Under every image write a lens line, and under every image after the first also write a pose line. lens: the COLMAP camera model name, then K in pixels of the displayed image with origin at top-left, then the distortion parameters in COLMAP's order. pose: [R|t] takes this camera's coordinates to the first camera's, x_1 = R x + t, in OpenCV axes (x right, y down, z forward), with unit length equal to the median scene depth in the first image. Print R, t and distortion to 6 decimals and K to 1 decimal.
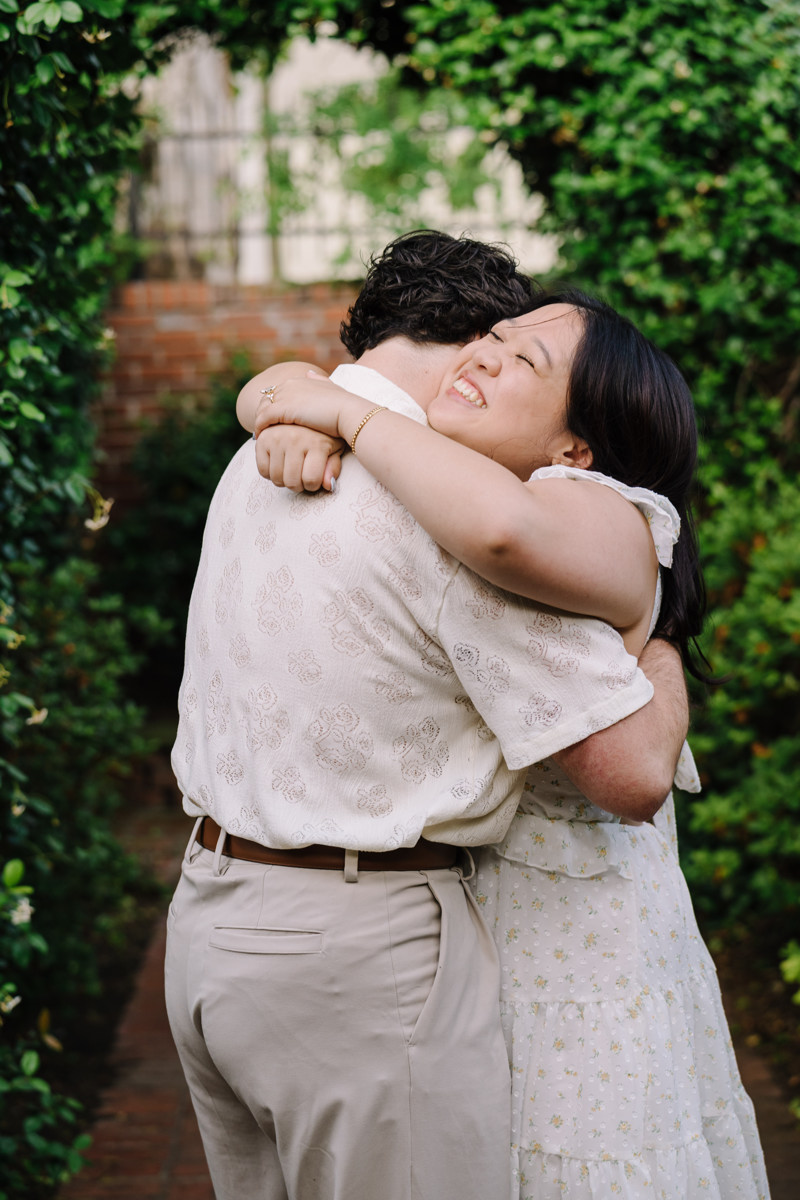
lens RADIAL K [[2650.3, 0, 381.8], [0, 2650.3, 667.2], [0, 0, 1]] dist [0.024946, -0.220520]
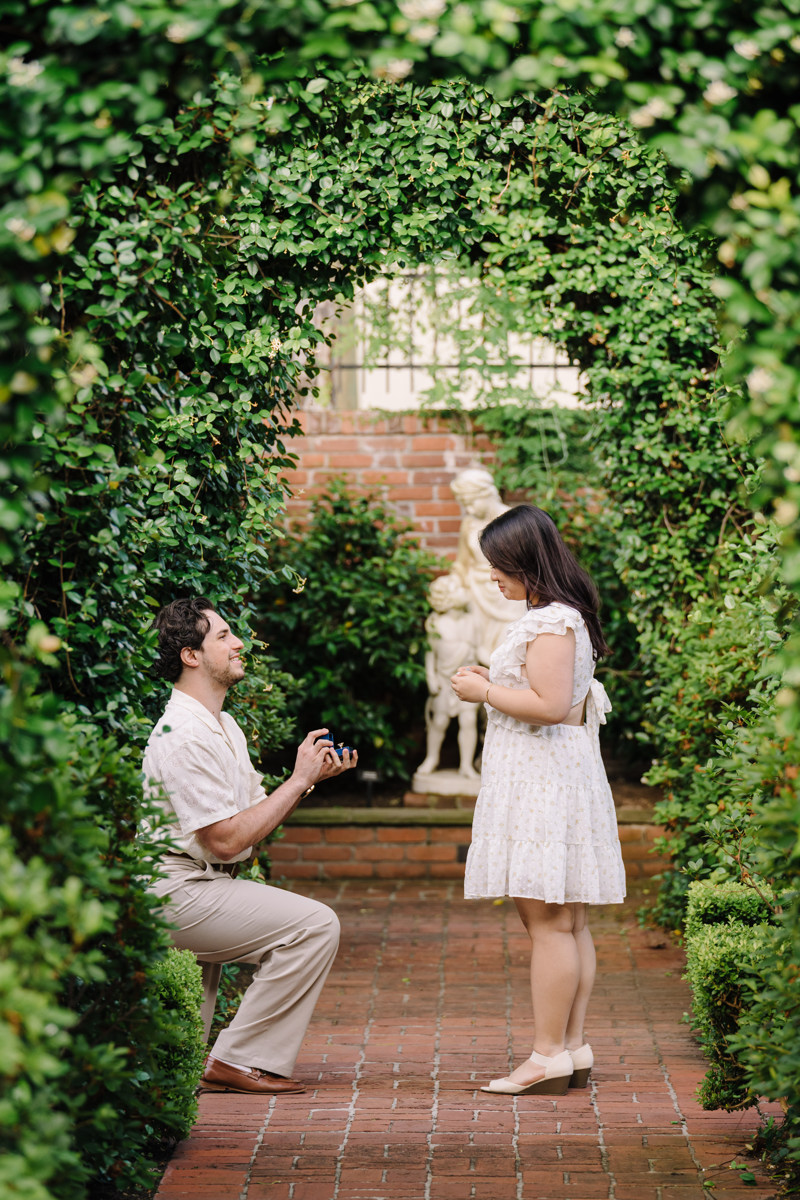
lens RADIAL K [[4866.5, 0, 371.9], [0, 4866.5, 639.4], [0, 0, 1]] dist [0.129210, 1.274436]
pose [[0.999255, 0.029076, -0.025383, 0.021673], [-0.030841, 0.996914, -0.072185, 0.139953], [0.023206, 0.072914, 0.997068, -1.508438]]
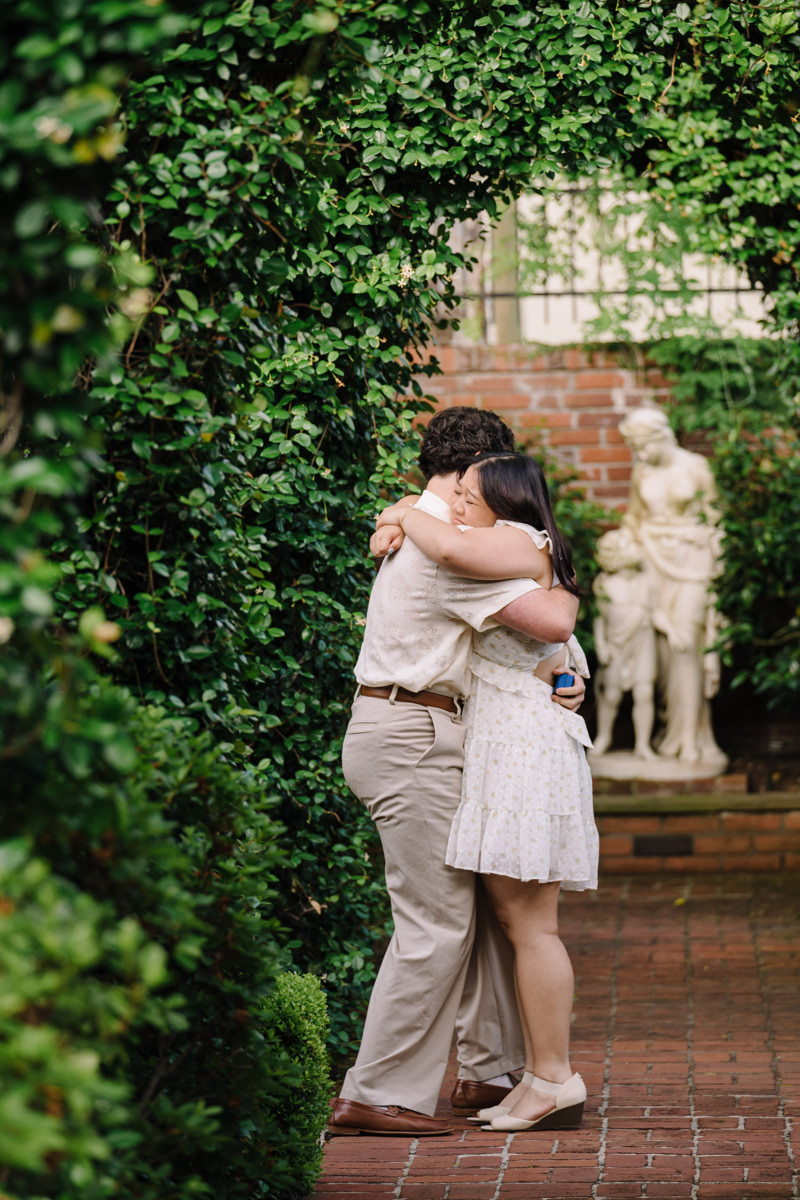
lens RADIAL K [[5316.9, 0, 242.2], [0, 5316.9, 596.9], [0, 0, 1]] dist [0.139518, -2.054212]
pose [[0.996421, 0.013250, -0.083489, 0.029648], [-0.019205, 0.997296, -0.070938, 0.127764], [0.082324, 0.072287, 0.993981, -1.405687]]
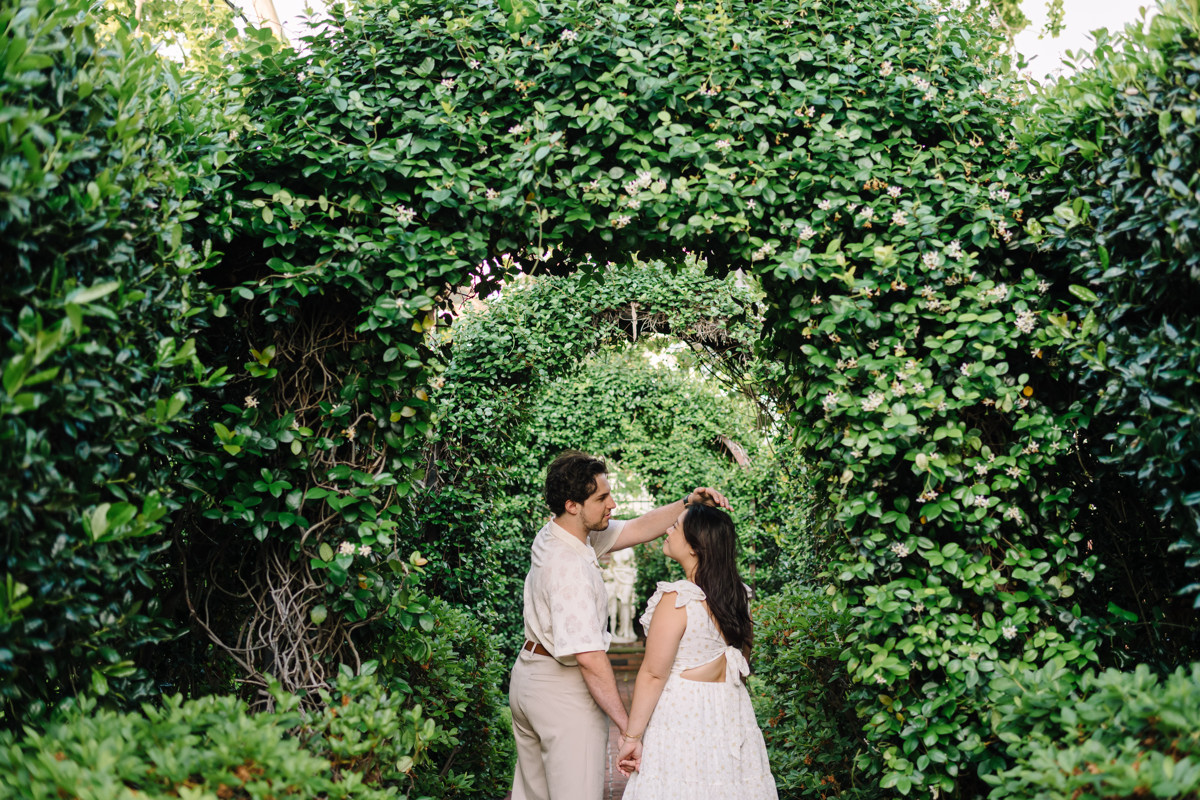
lens RADIAL K [[1279.8, 0, 636.9], [0, 1279.8, 365.1], [0, 0, 1]] dist [0.004865, -0.004274]
pose [[0.999434, 0.029603, 0.015999, -0.002104], [-0.024636, 0.967587, -0.251334, 0.115508], [-0.022920, 0.250797, 0.967768, -0.949782]]
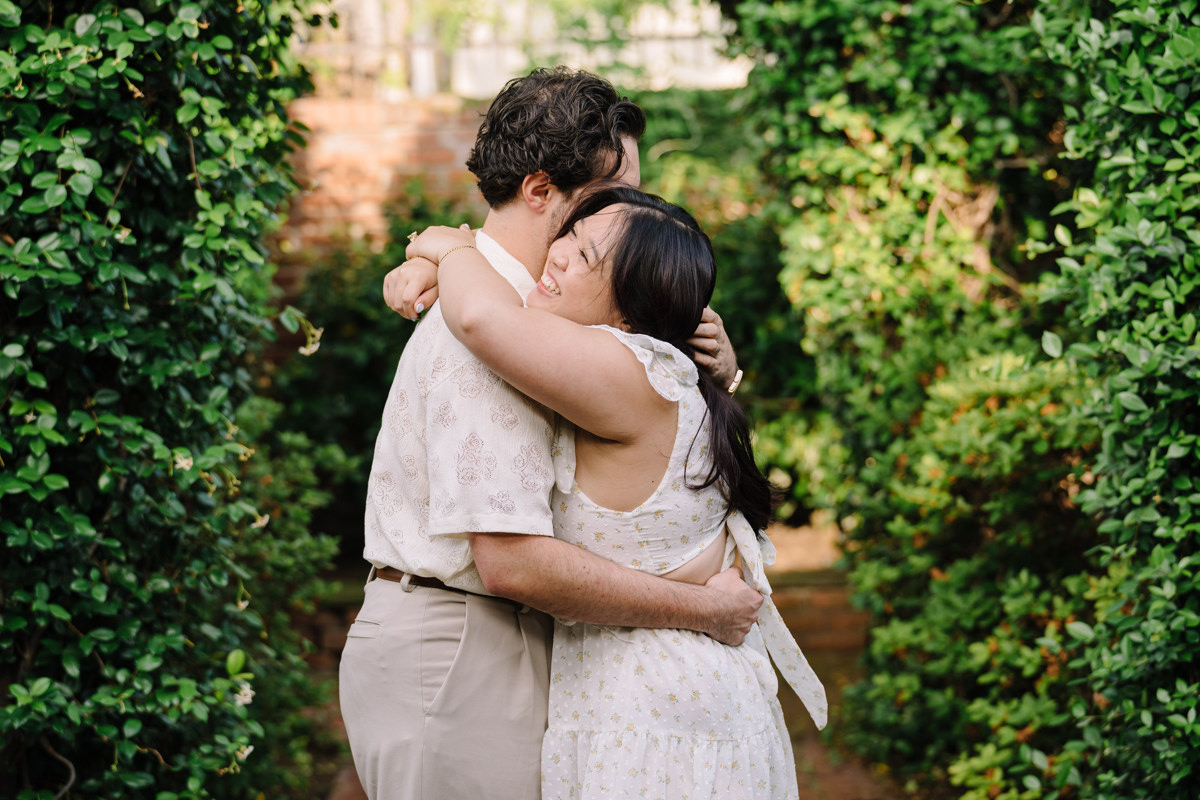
lens RADIAL K [[3445.4, 0, 568.8], [0, 3445.4, 402.2], [0, 0, 1]] dist [0.059411, -0.627642]
pose [[0.999966, -0.007631, -0.003039, 0.004292], [0.007485, 0.998926, -0.045719, 0.021132], [0.003385, 0.045695, 0.998950, -0.280731]]
